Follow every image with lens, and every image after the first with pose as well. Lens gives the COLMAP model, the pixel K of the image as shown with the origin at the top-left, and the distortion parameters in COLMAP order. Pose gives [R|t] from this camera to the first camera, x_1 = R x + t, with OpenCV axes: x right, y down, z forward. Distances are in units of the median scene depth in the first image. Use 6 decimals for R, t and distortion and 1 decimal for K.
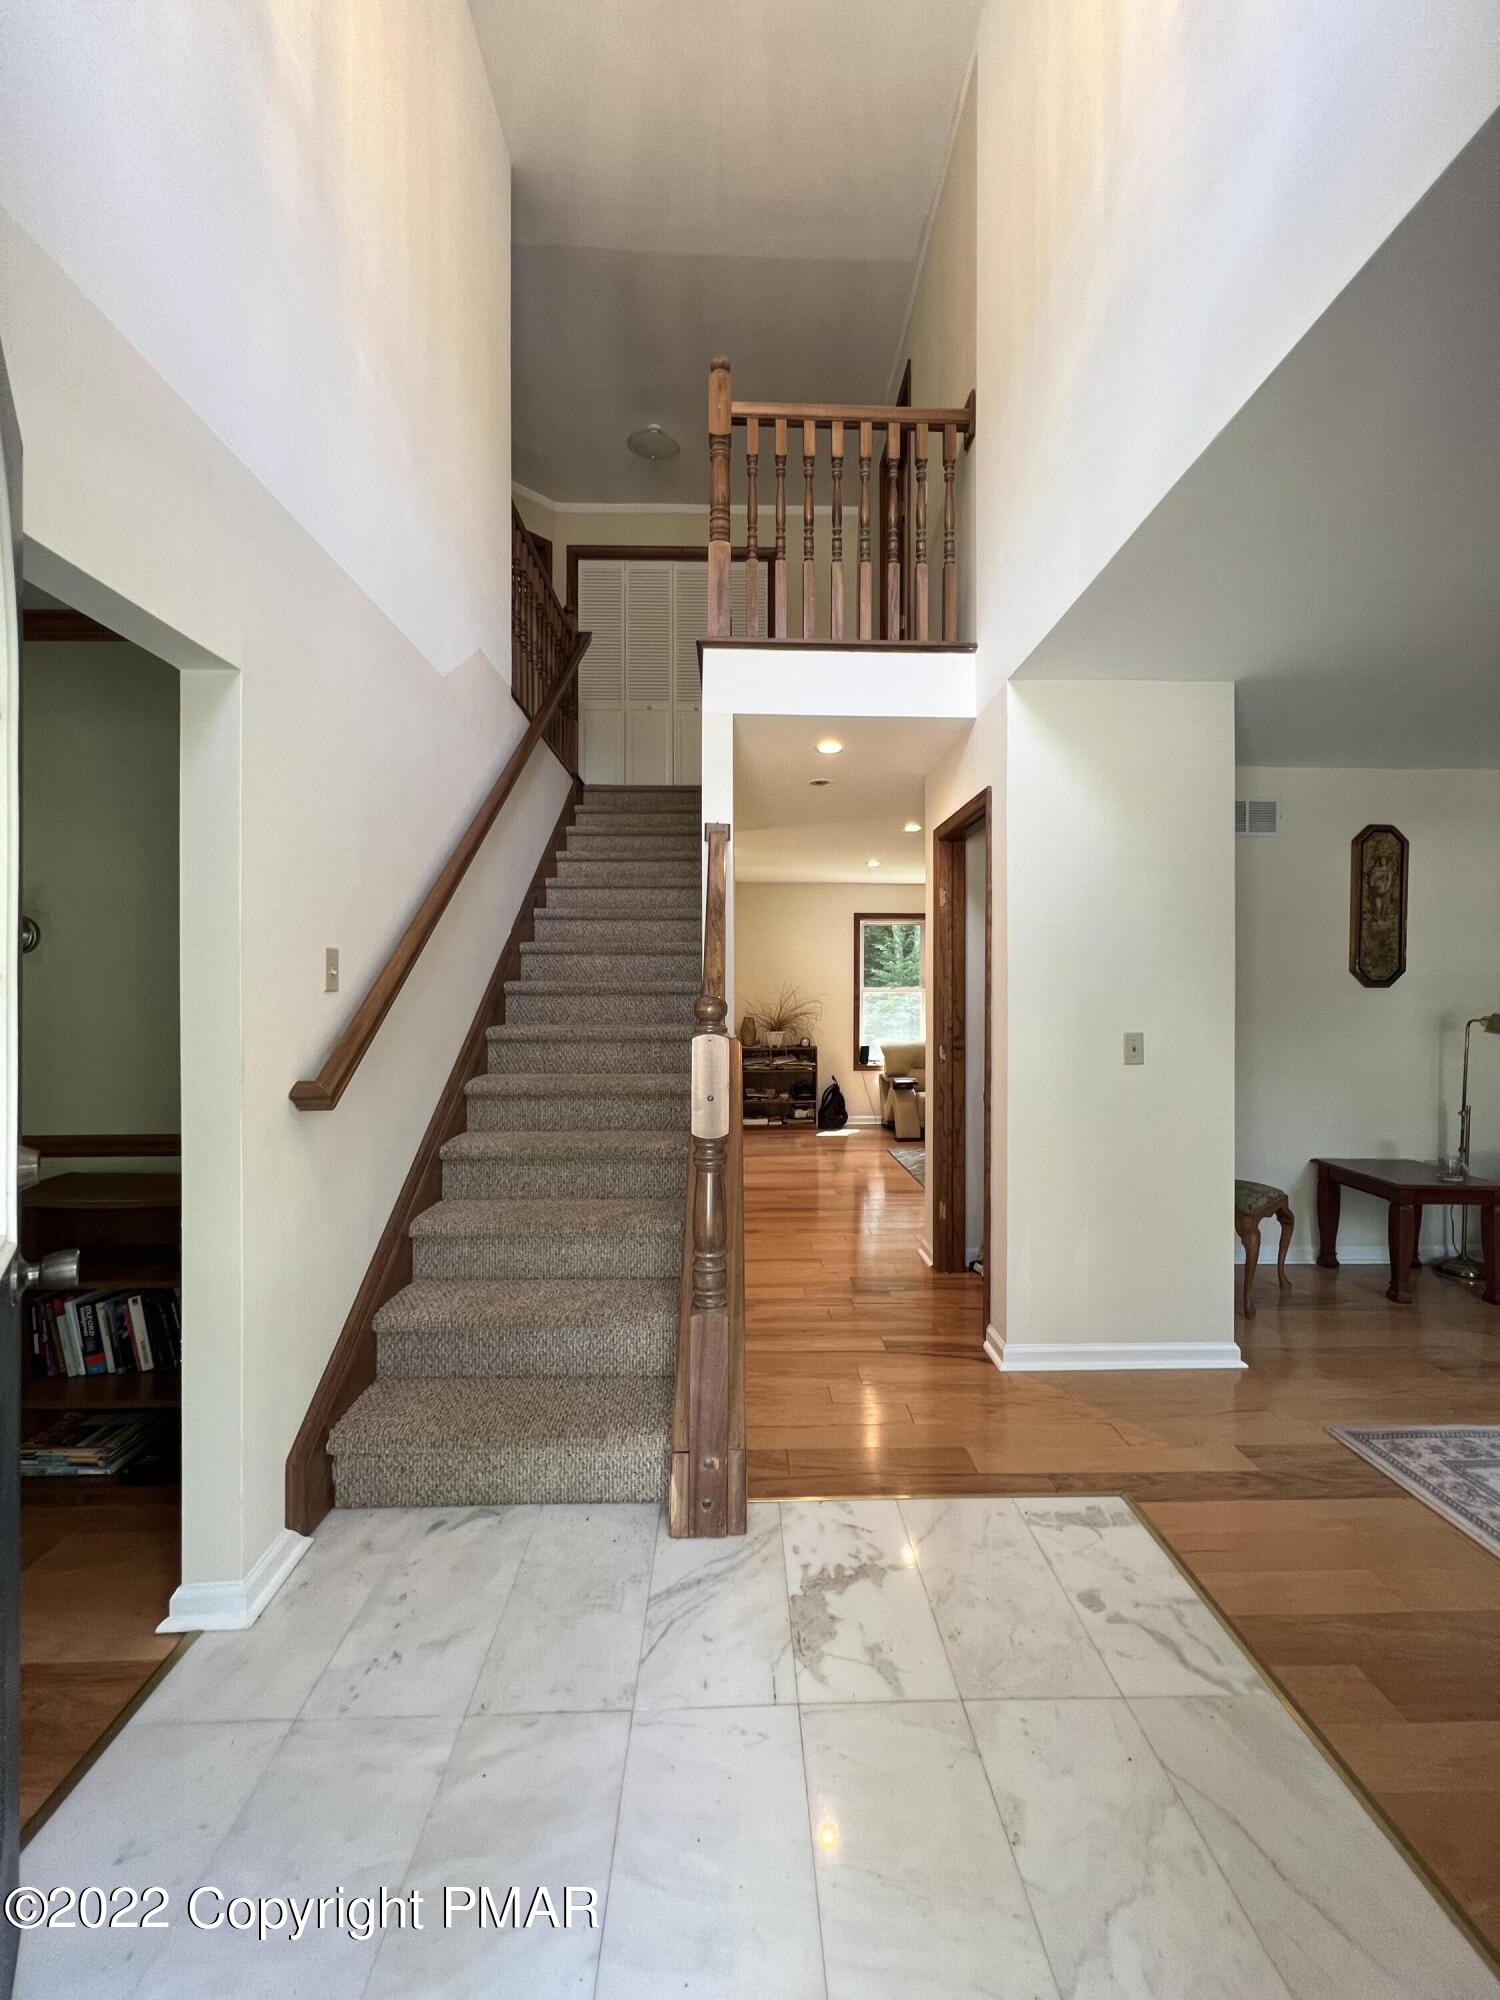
lens RADIAL K [[802.4, 0, 750.2], [0, 802.4, 995.0], [0, 0, 1]] dist [-0.003454, 0.000154]
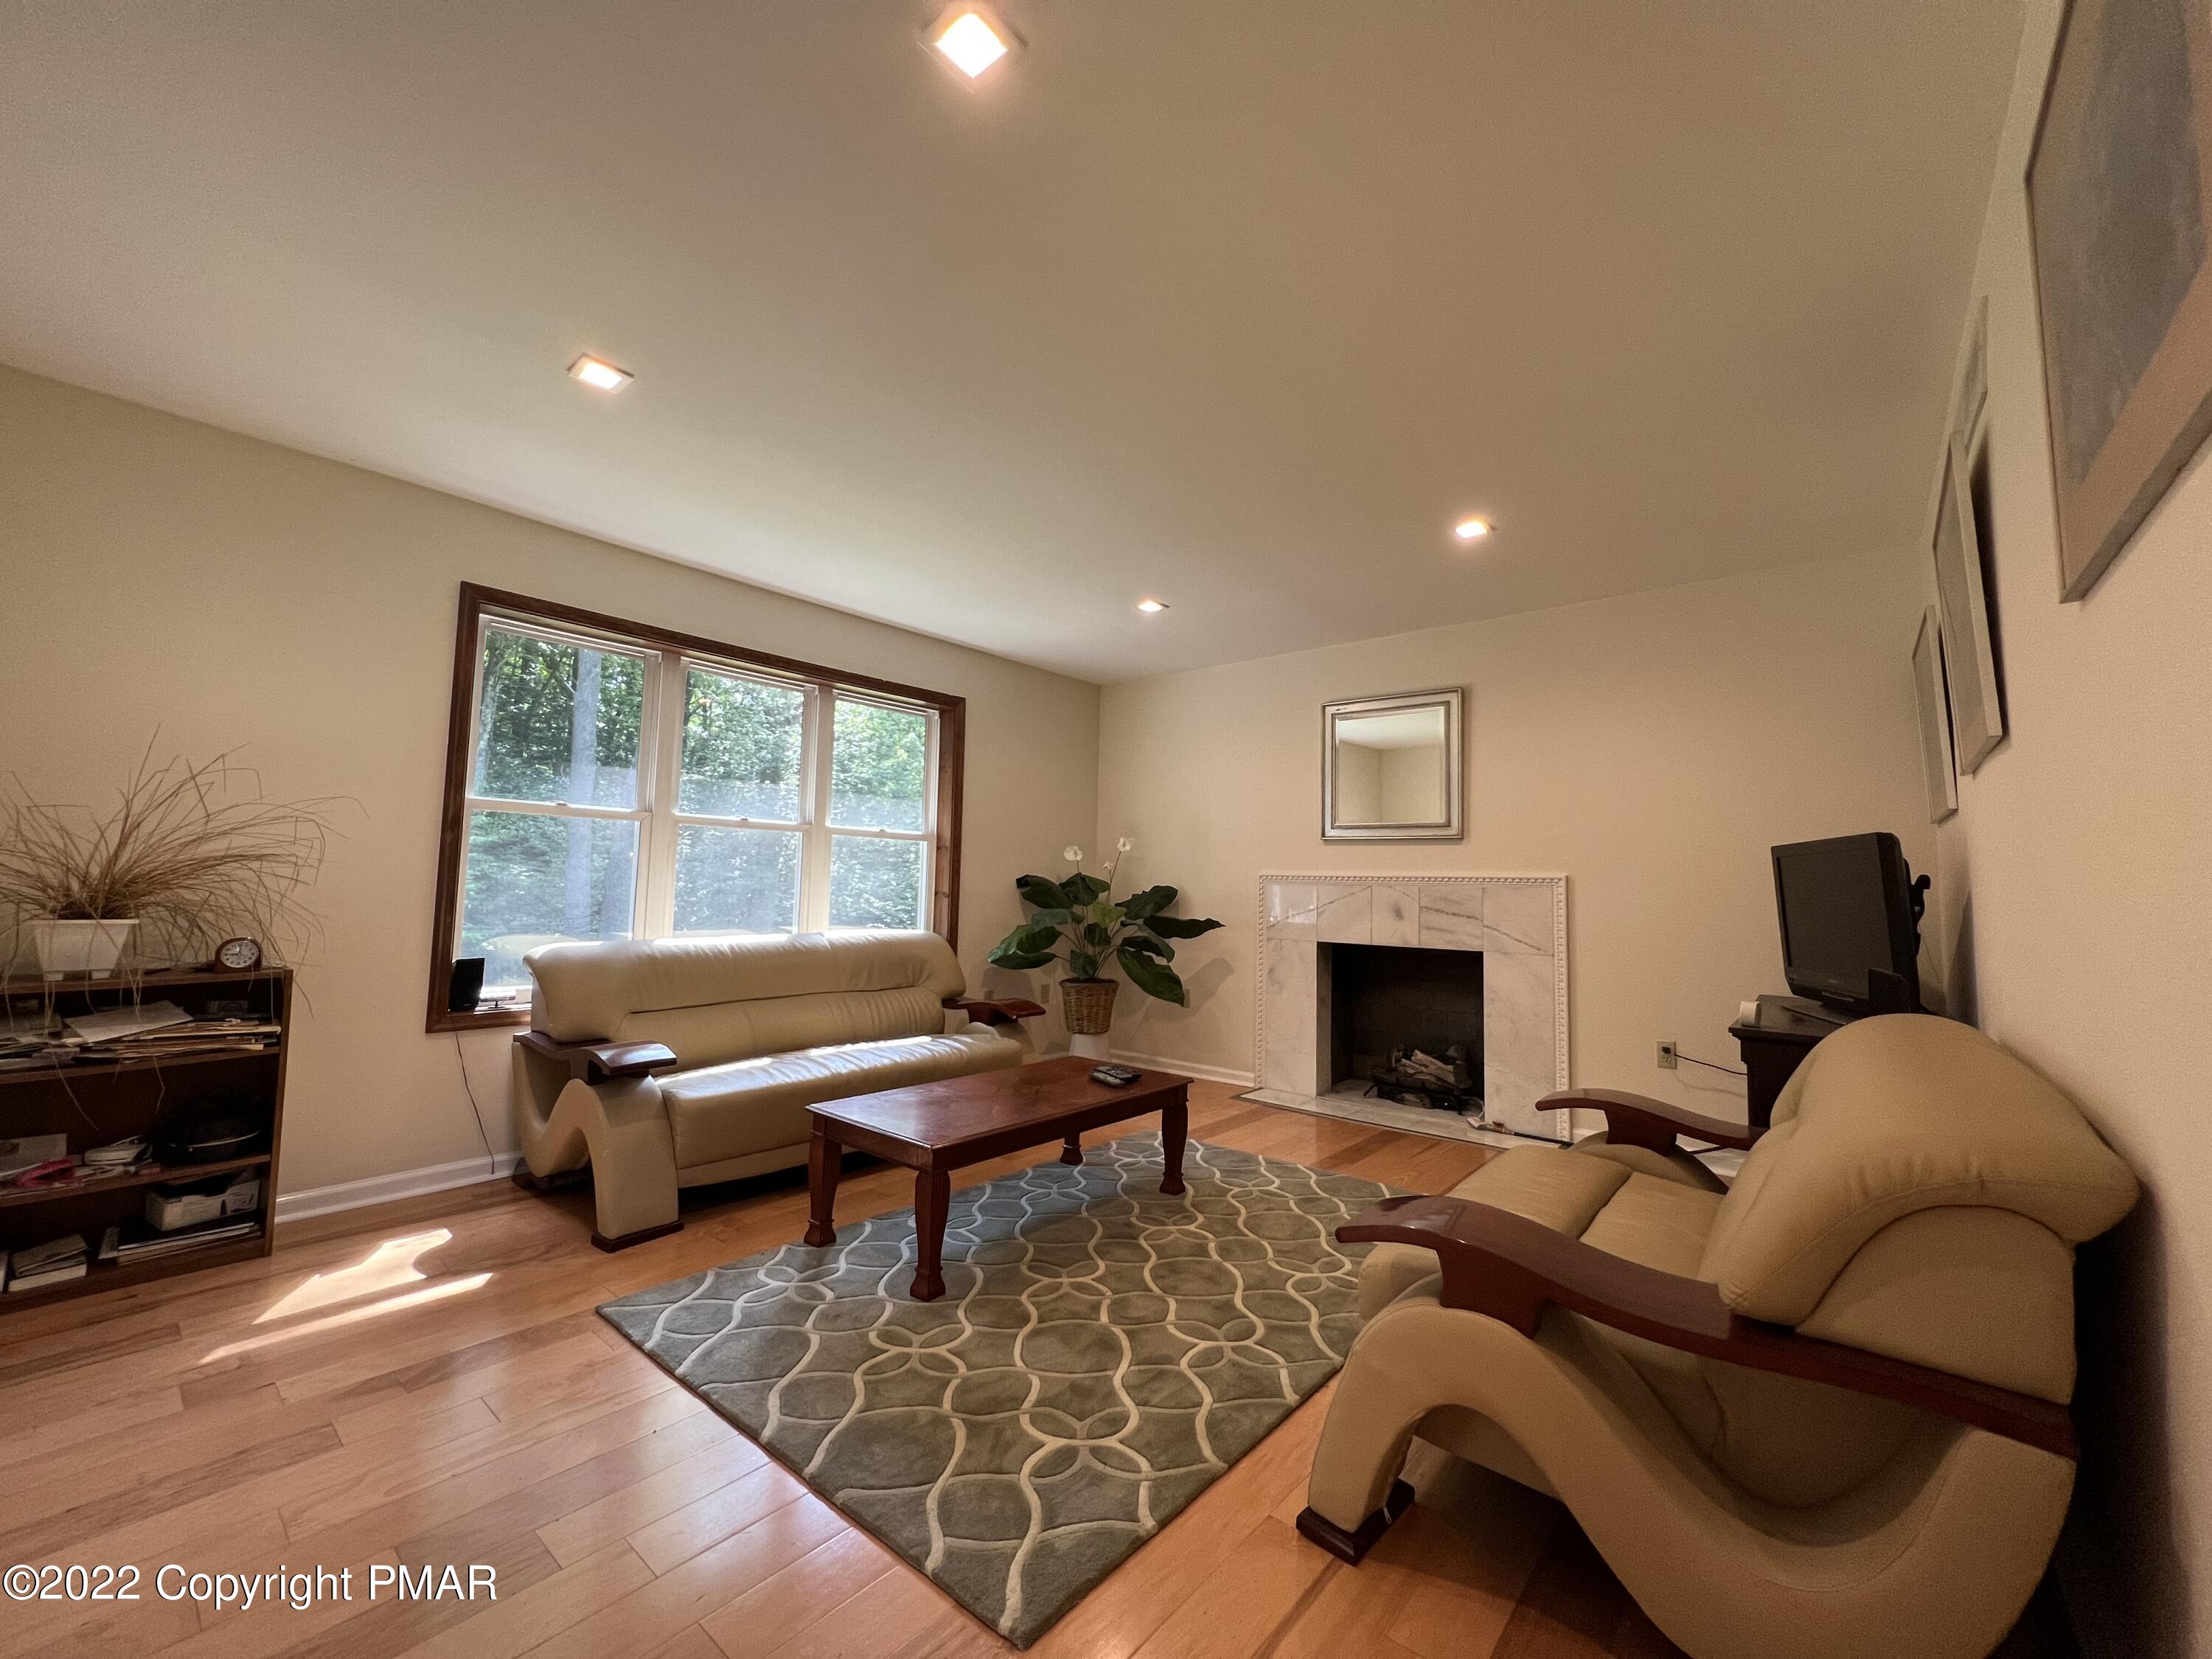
lens RADIAL K [[888.1, 0, 1108.0], [0, 888.1, 821.2], [0, 0, 1]] dist [0.001435, -0.000001]
pose [[0.662233, 0.069150, 0.746100, 0.033094], [-0.008370, 0.996353, -0.084915, 0.034604], [-0.749251, 0.049989, 0.660397, 0.542047]]
